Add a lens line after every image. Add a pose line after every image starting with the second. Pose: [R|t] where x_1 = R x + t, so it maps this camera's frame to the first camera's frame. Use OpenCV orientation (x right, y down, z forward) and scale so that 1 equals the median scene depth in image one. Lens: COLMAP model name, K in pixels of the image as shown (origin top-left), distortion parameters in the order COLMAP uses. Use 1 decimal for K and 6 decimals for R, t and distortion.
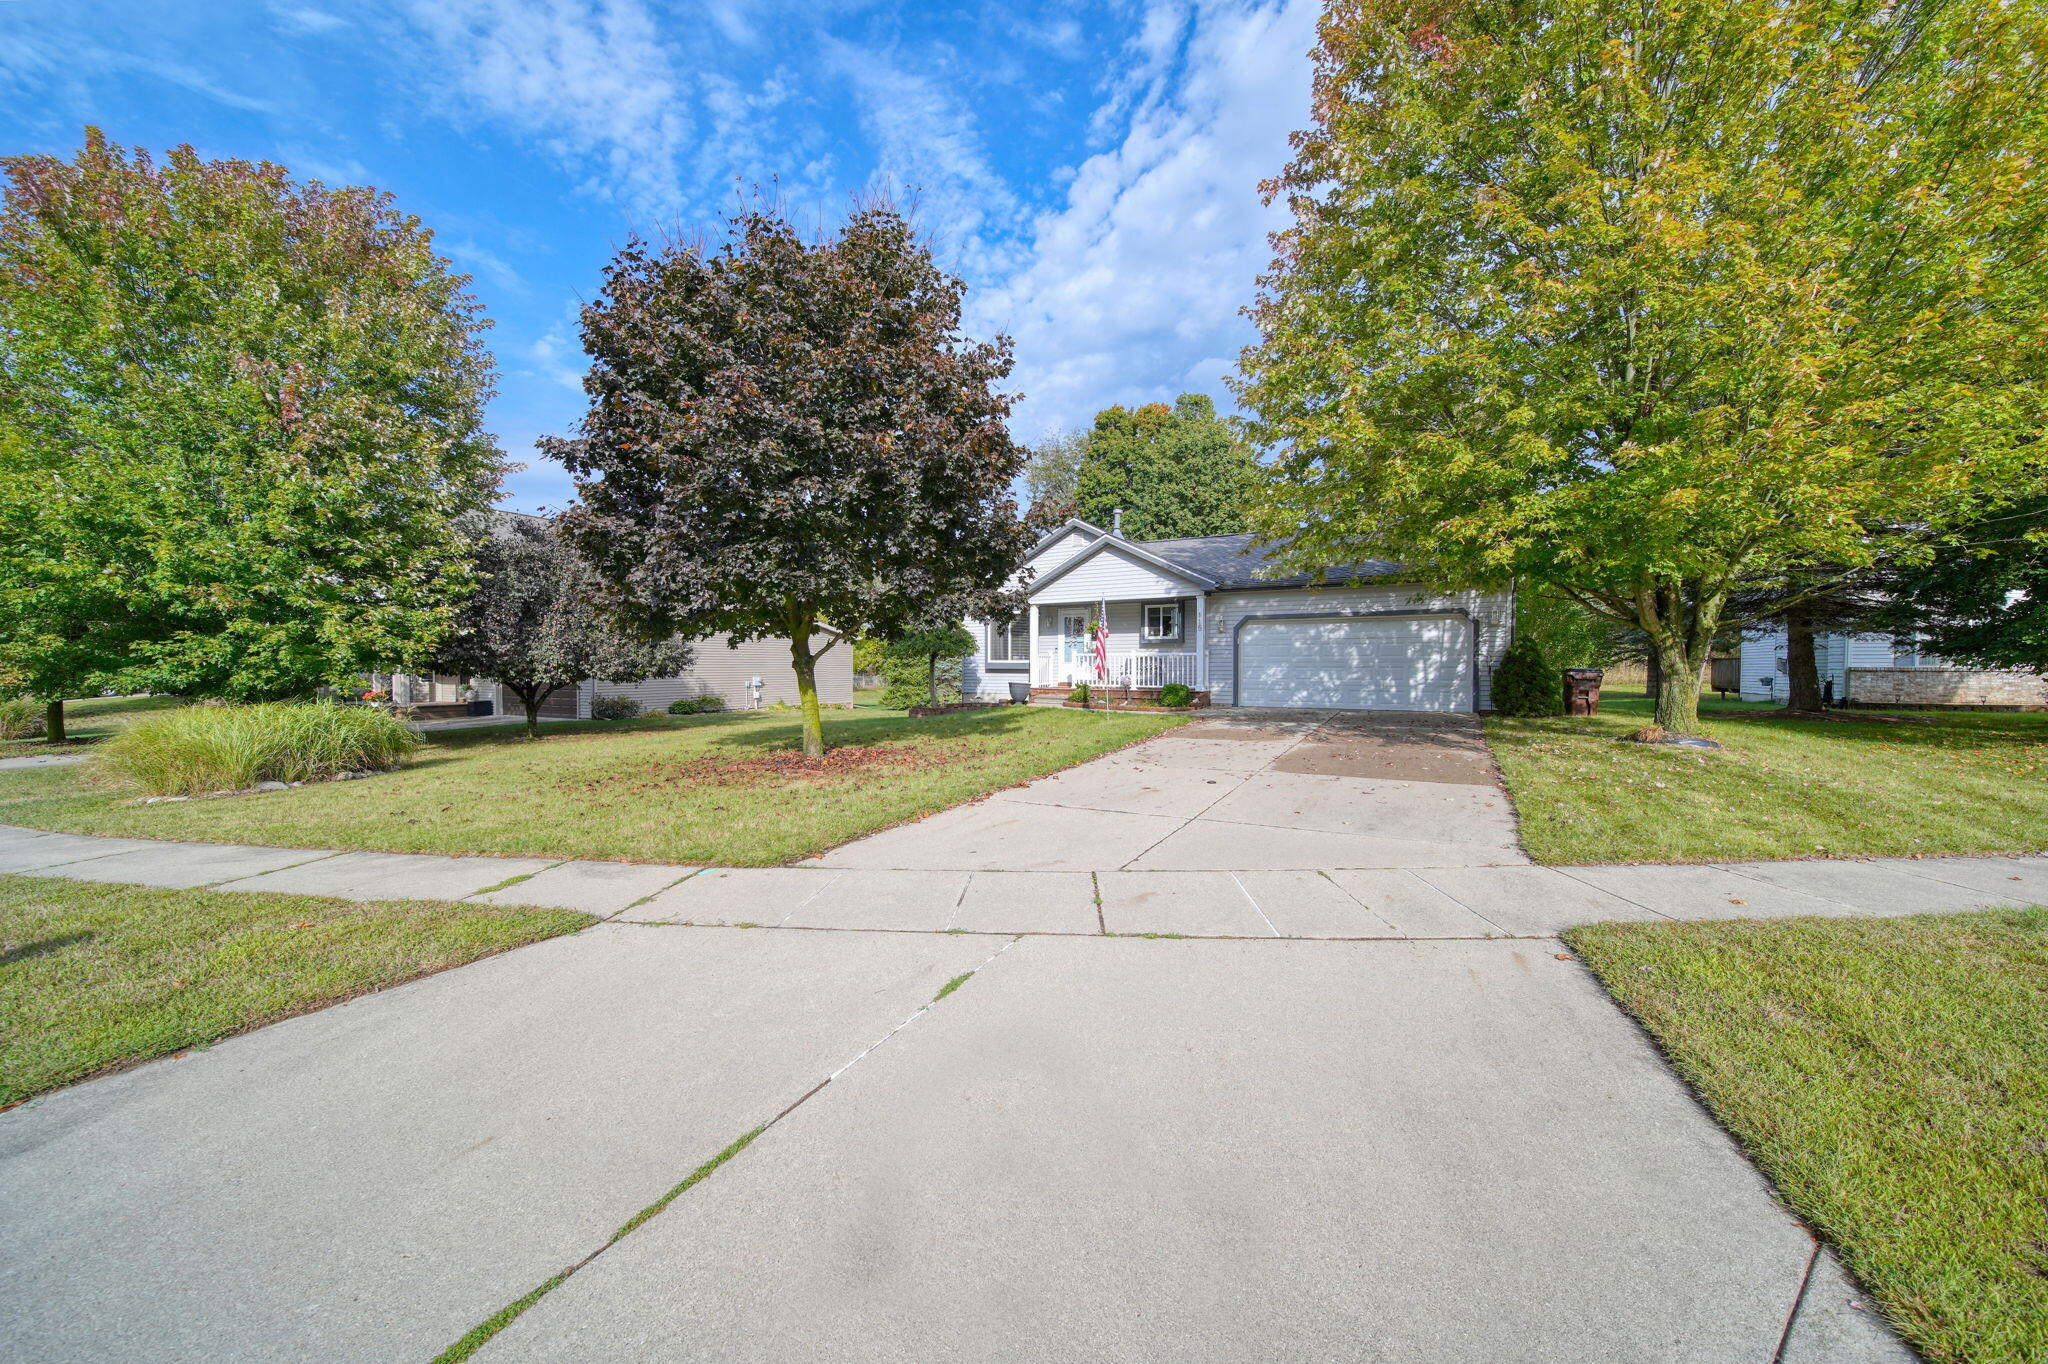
lens RADIAL K [[720.1, 0, 1024.5], [0, 720.1, 685.8], [0, 0, 1]] dist [0.002813, -0.001628]
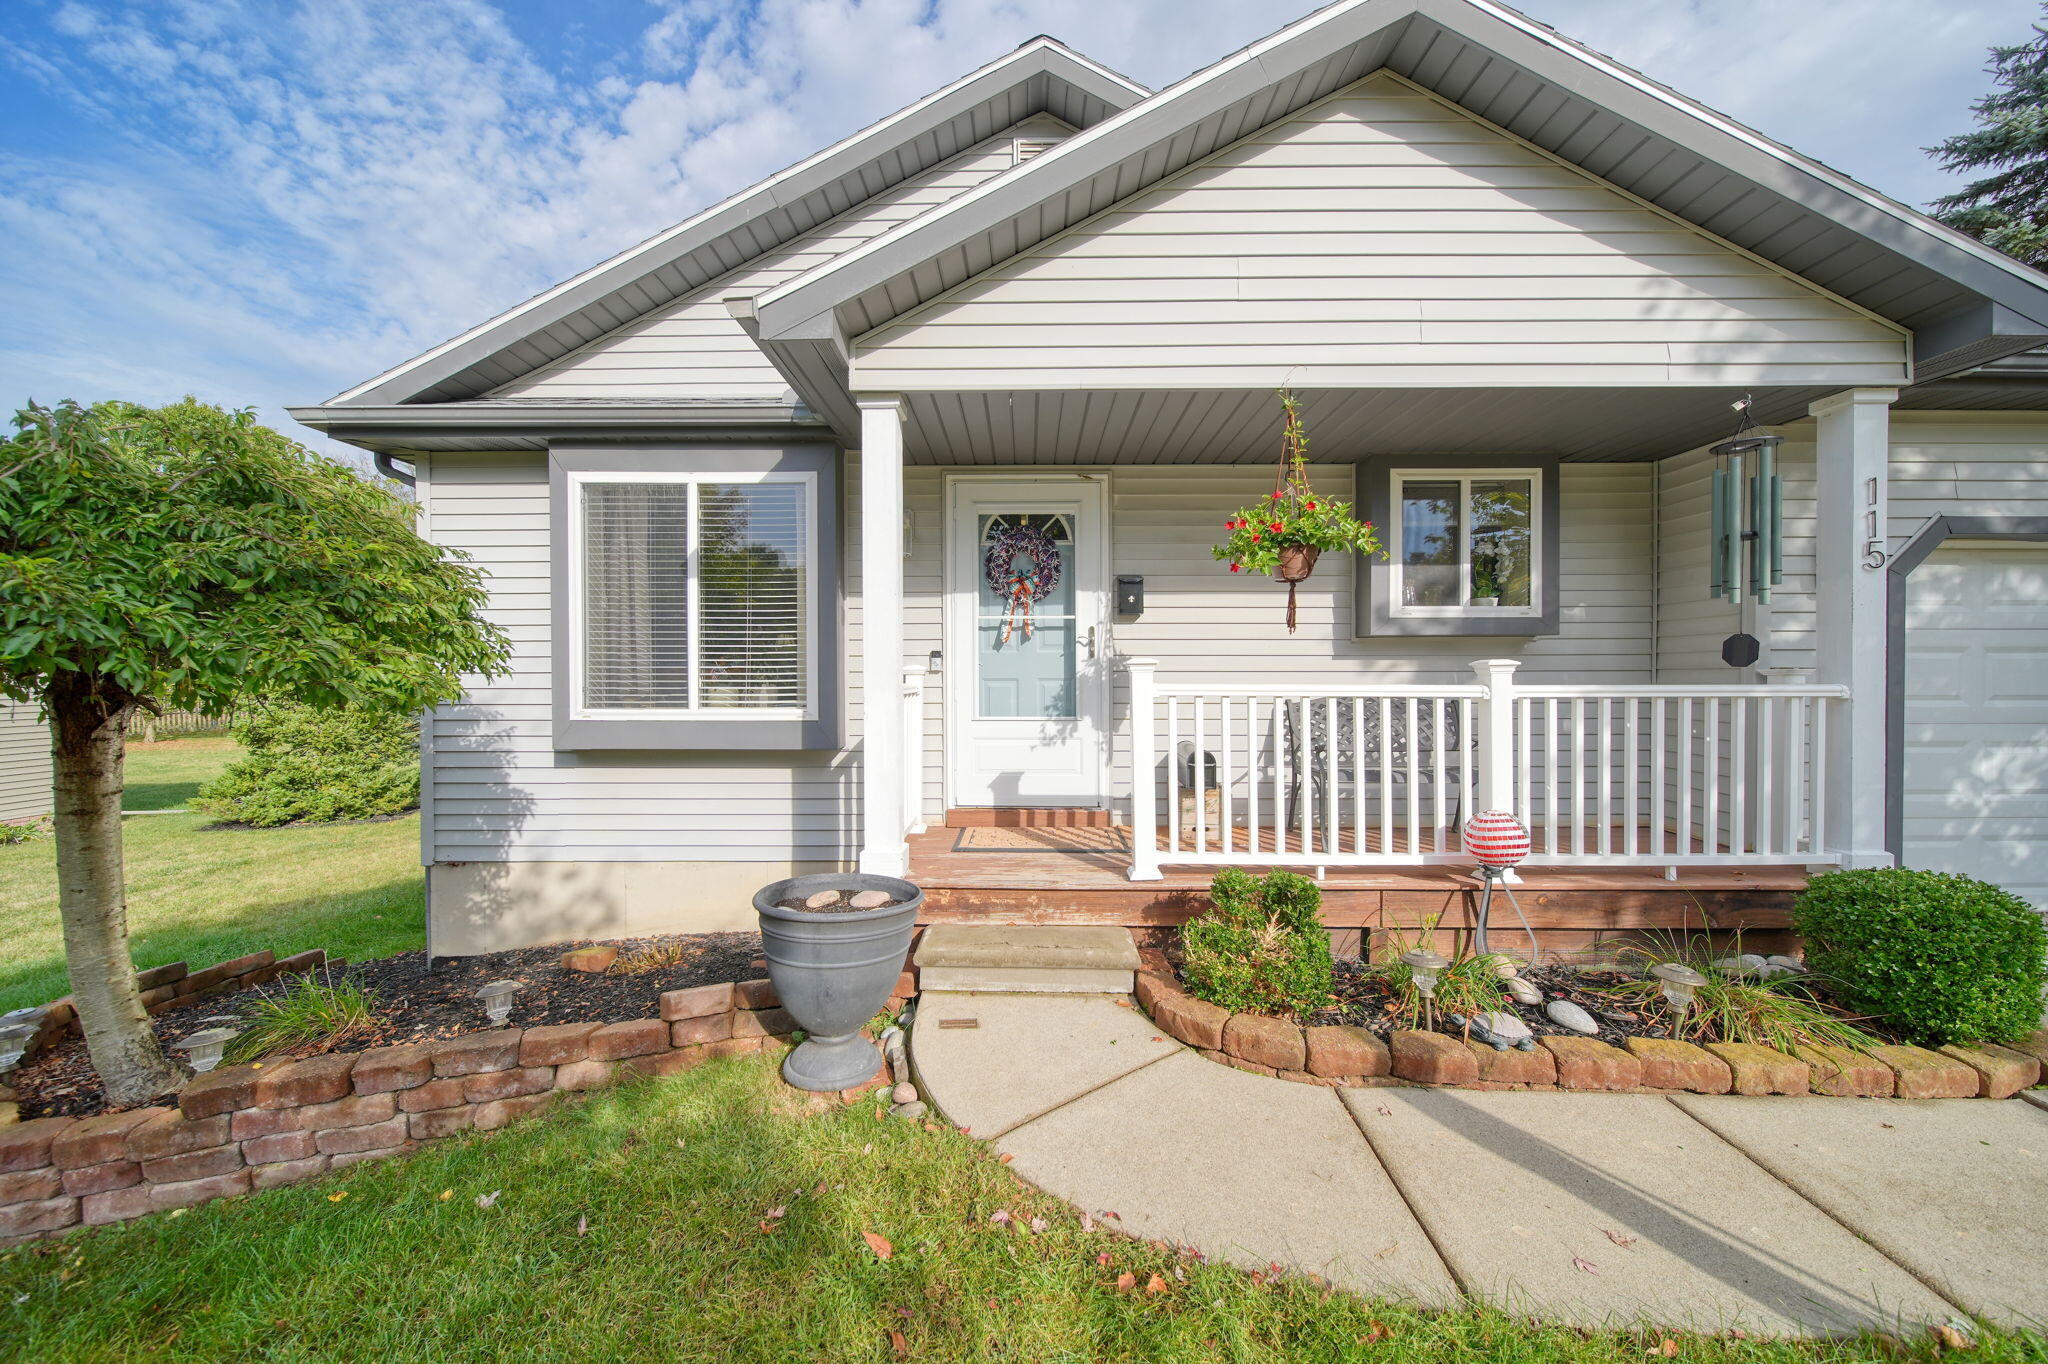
lens RADIAL K [[720.1, 0, 1024.5], [0, 720.1, 685.8], [0, 0, 1]] dist [0.002813, -0.001628]
pose [[0.872563, -0.006328, 0.488460, -0.047246], [0.013409, 0.999850, -0.011001, -0.046738], [-0.488317, 0.016149, 0.872517, 0.934889]]
